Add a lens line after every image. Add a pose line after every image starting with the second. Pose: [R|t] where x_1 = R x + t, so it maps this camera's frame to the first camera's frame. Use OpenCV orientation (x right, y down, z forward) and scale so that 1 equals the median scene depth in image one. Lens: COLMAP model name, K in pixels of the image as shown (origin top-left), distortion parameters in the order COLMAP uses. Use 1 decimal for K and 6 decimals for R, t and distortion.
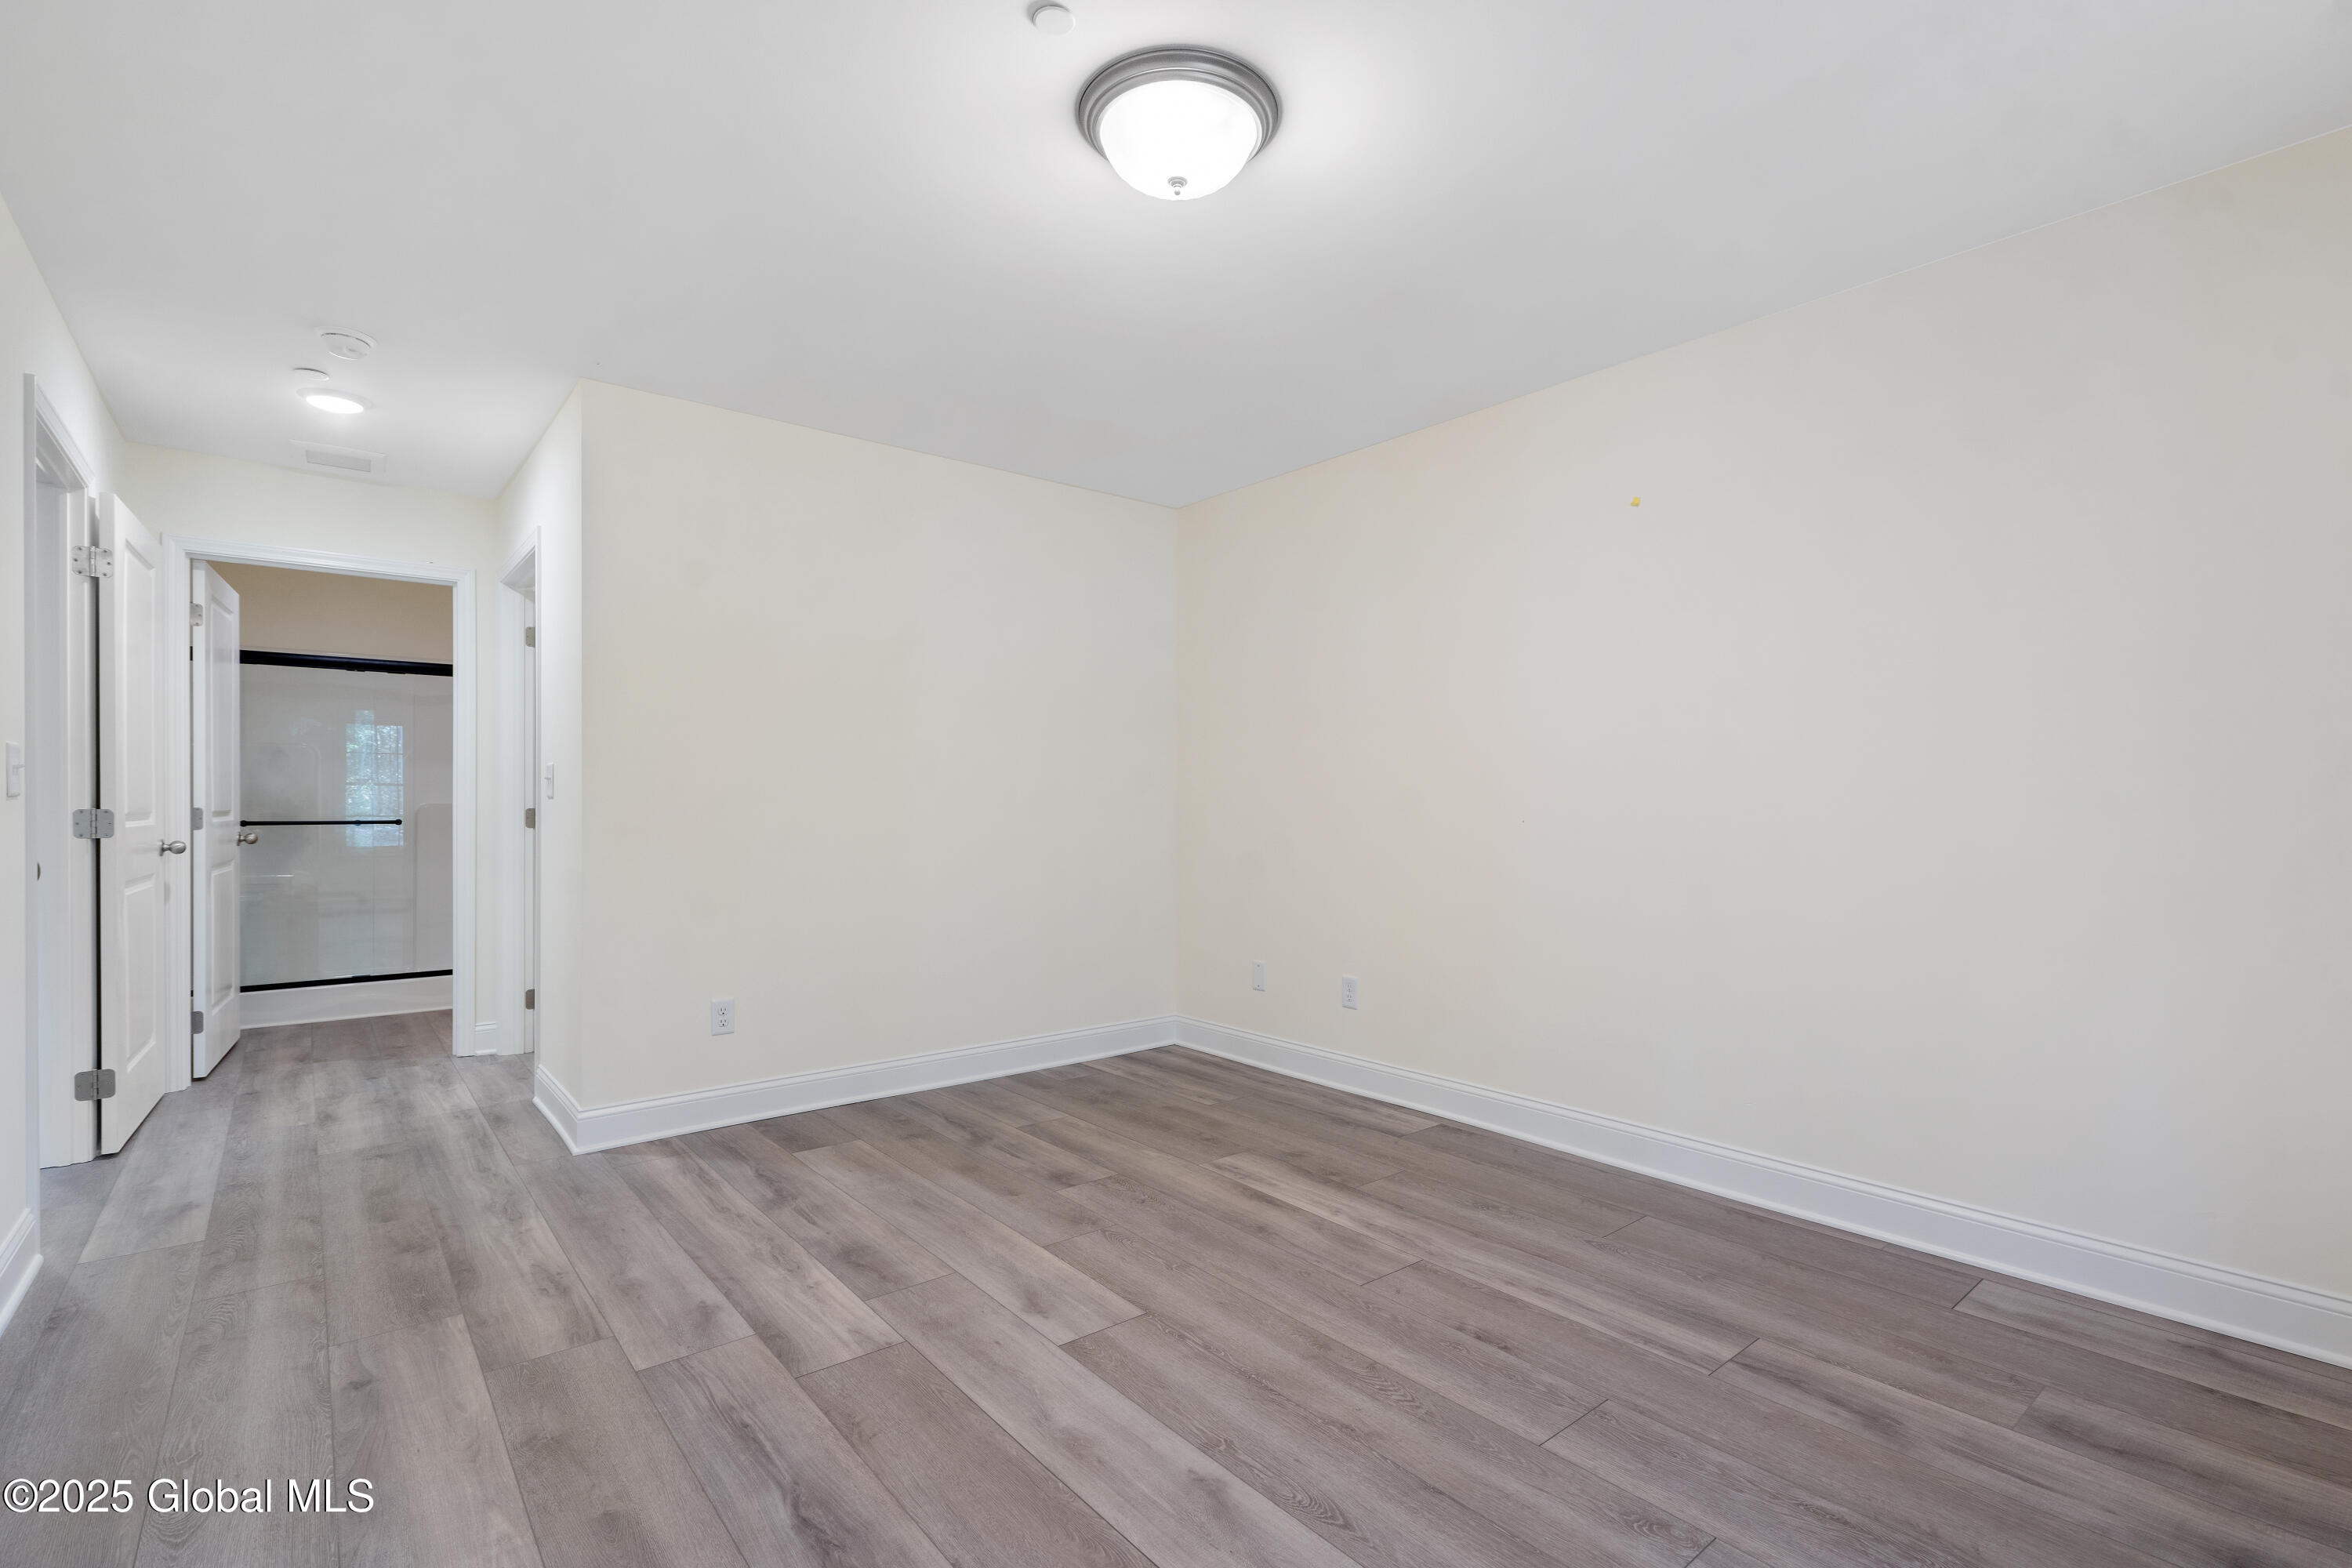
lens RADIAL K [[1095.2, 0, 1176.0], [0, 1095.2, 784.0], [0, 0, 1]] dist [0.000213, 0.000613]
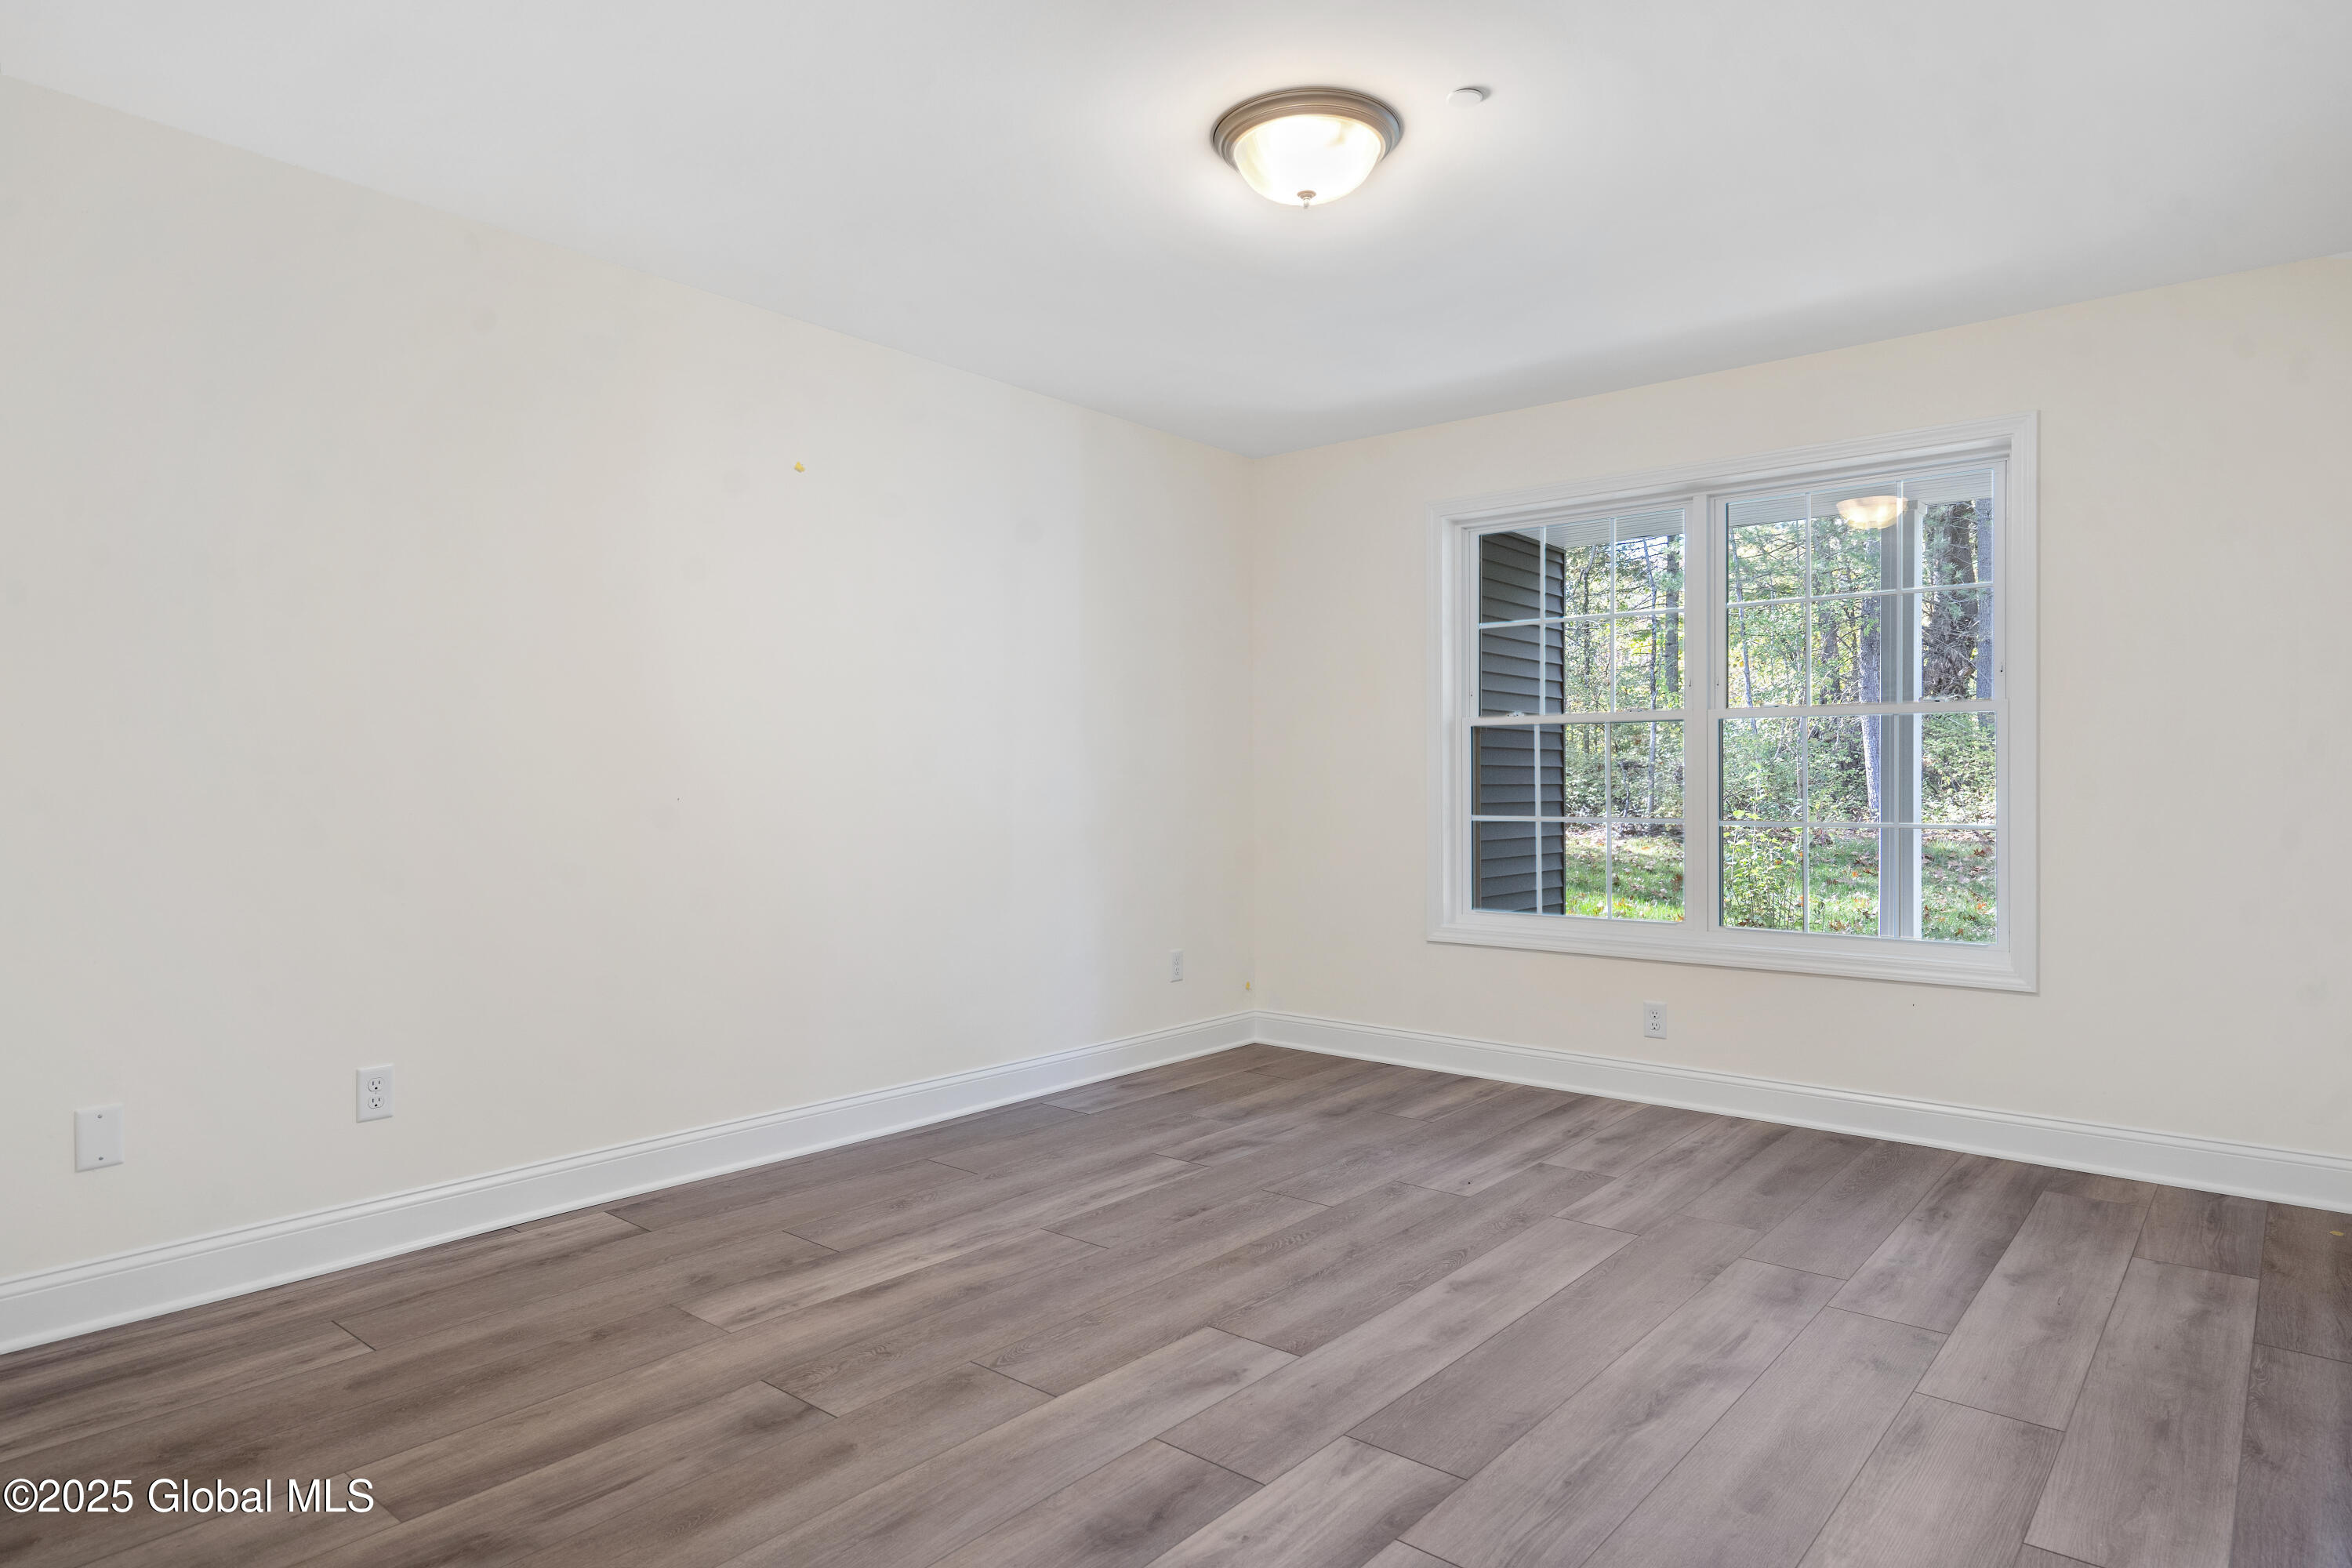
lens RADIAL K [[1323.3, 0, 1176.0], [0, 1323.3, 784.0], [0, 0, 1]] dist [0.005140, 0.001021]
pose [[-0.187183, -0.002388, 0.982322, -1.034865], [-0.018305, 0.999832, -0.001057, 0.016204], [-0.982154, -0.018179, -0.187196, 1.132552]]
